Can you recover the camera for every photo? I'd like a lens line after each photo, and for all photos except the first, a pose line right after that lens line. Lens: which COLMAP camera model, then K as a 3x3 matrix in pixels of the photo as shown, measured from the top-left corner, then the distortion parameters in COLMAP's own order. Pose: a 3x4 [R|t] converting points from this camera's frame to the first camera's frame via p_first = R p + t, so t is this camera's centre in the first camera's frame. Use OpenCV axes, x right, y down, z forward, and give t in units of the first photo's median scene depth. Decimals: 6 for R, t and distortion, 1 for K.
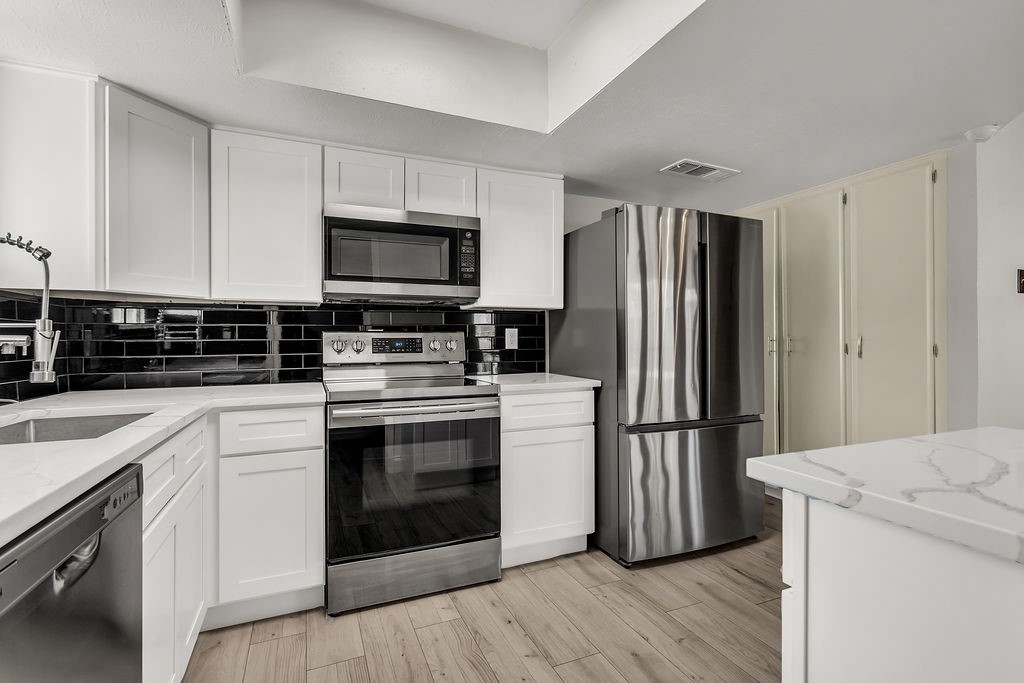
lens RADIAL K [[484.1, 0, 506.7], [0, 484.1, 337.5], [0, 0, 1]] dist [-0.000044, 0.000316]
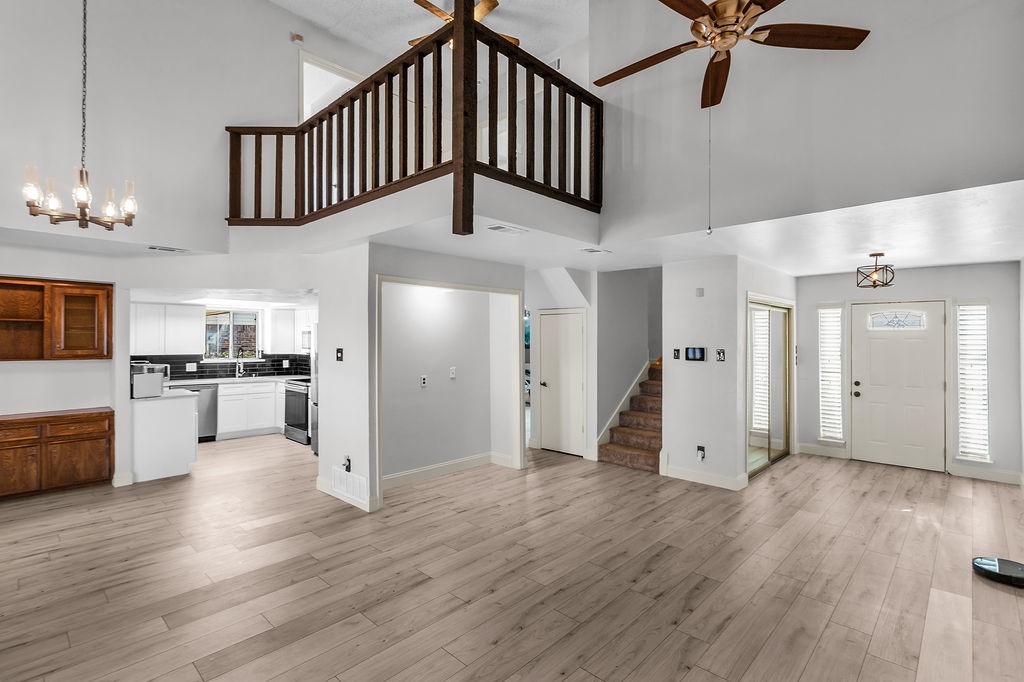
lens RADIAL K [[481.6, 0, 509.4], [0, 481.6, 339.8], [0, 0, 1]] dist [0.003369, -0.002211]
pose [[0.399554, 0.005077, -0.916695, 3.523555], [-0.002899, 0.999987, 0.004275, -0.208322], [0.916705, 0.000949, 0.399564, 0.994976]]
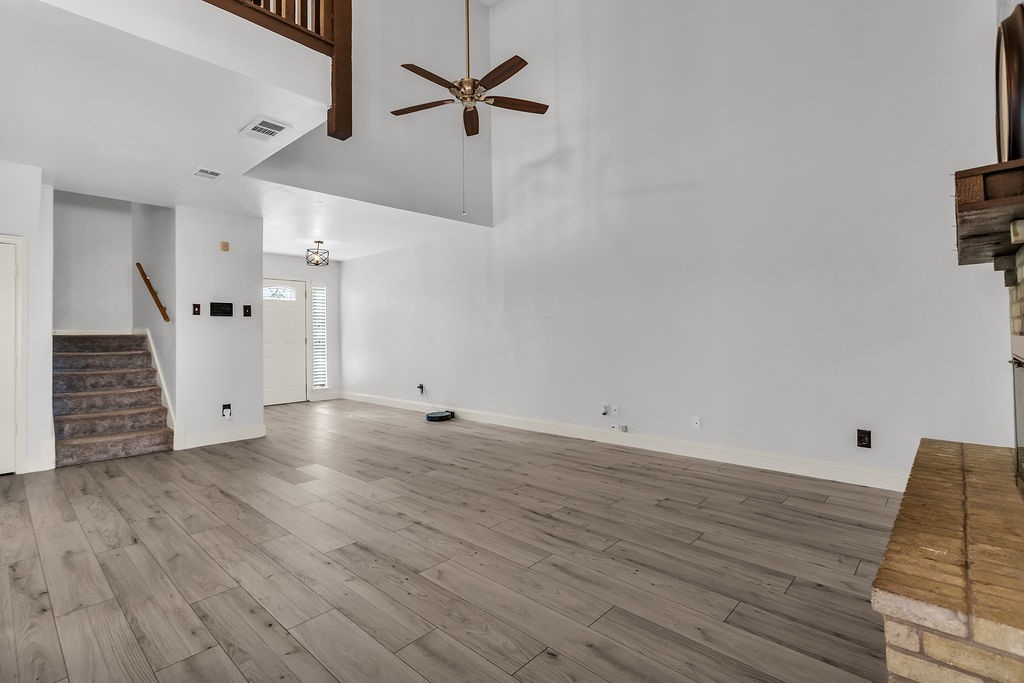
lens RADIAL K [[484.1, 0, 507.3], [0, 484.1, 323.6], [0, 0, 1]] dist [-0.000044, 0.000316]
pose [[0.912582, 0.000490, 0.408894, 1.987485], [0.007889, 0.999792, -0.018807, -0.005741], [-0.408818, 0.020389, 0.912388, 0.119799]]
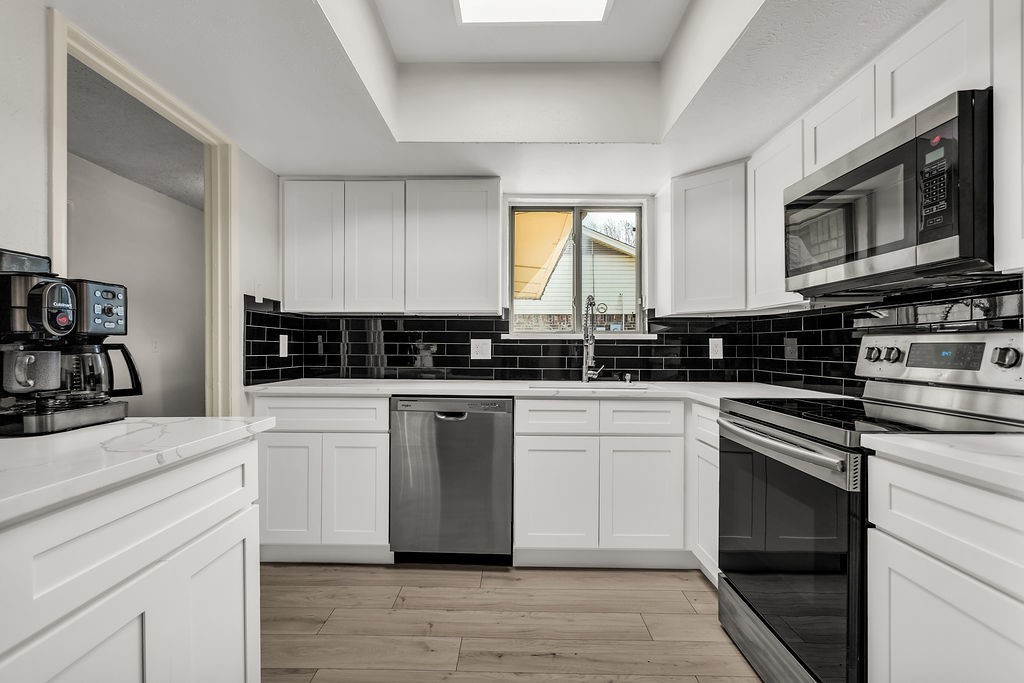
lens RADIAL K [[484.1, 0, 504.1], [0, 484.1, 346.7], [0, 0, 1]] dist [-0.000044, 0.000316]
pose [[-0.405205, 0.002273, -0.914223, 0.647061], [0.004750, 0.999989, 0.000380, 0.004675], [0.914213, -0.004188, -0.405212, 0.900032]]
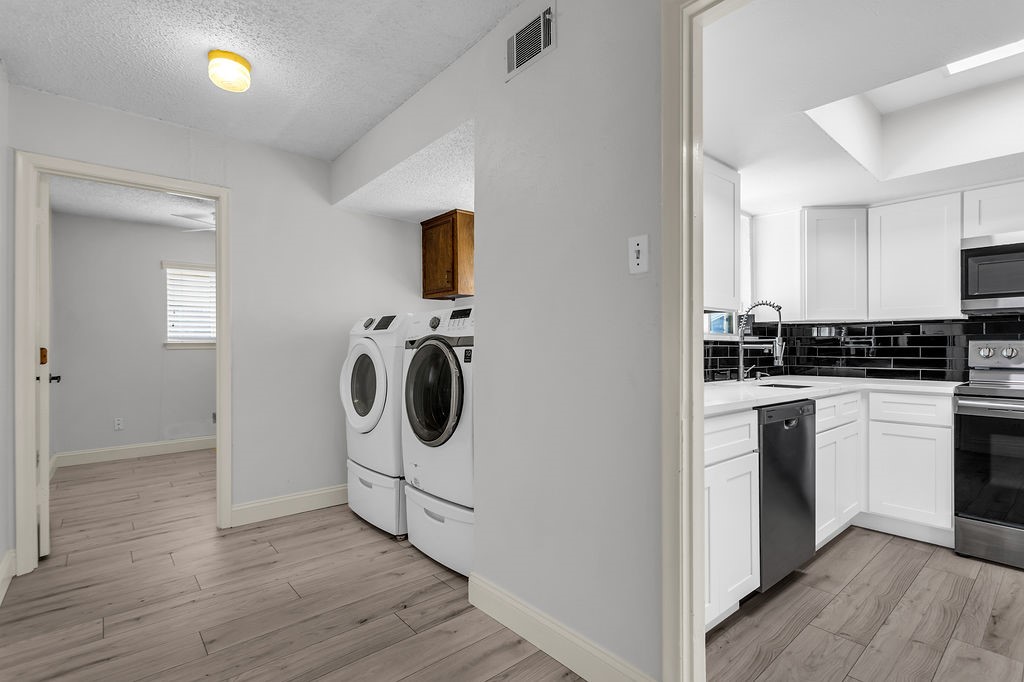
lens RADIAL K [[484.1, 0, 510.7], [0, 484.1, 342.5], [0, 0, 1]] dist [-0.000044, 0.000316]
pose [[0.304961, -0.002360, -0.952362, 0.479420], [0.000830, 0.999997, -0.002212, -0.005482], [0.952364, -0.000116, 0.304962, -0.519227]]
